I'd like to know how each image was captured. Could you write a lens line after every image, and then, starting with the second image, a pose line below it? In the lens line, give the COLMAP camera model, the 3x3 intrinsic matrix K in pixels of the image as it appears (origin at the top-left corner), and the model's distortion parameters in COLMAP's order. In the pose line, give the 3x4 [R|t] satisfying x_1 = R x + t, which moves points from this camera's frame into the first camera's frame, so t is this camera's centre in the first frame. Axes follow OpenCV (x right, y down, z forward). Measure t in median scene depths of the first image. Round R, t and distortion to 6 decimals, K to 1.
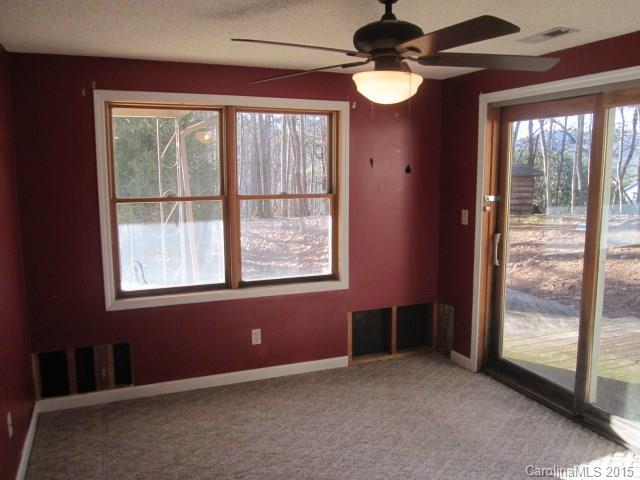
lens RADIAL K [[533.8, 0, 319.0], [0, 533.8, 239.9], [0, 0, 1]] dist [-0.004864, -0.002545]
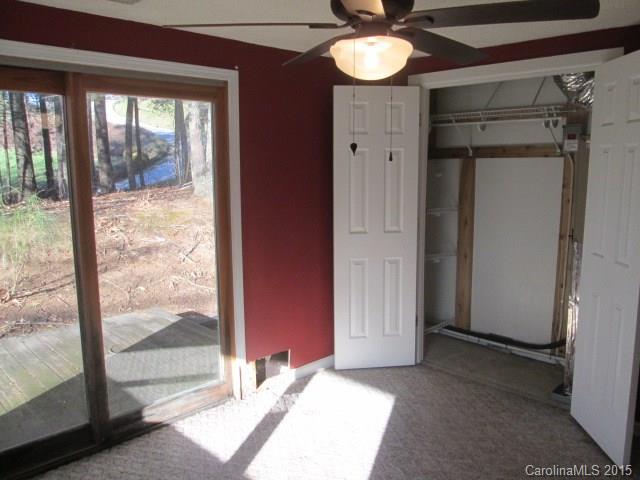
lens RADIAL K [[533.8, 0, 319.4], [0, 533.8, 242.1], [0, 0, 1]] dist [-0.004864, -0.002545]
pose [[-0.372572, -0.135443, 0.918066, -0.445454], [0.133926, 0.971088, 0.197615, -0.126736], [-0.918289, 0.196579, -0.343661, 0.981456]]
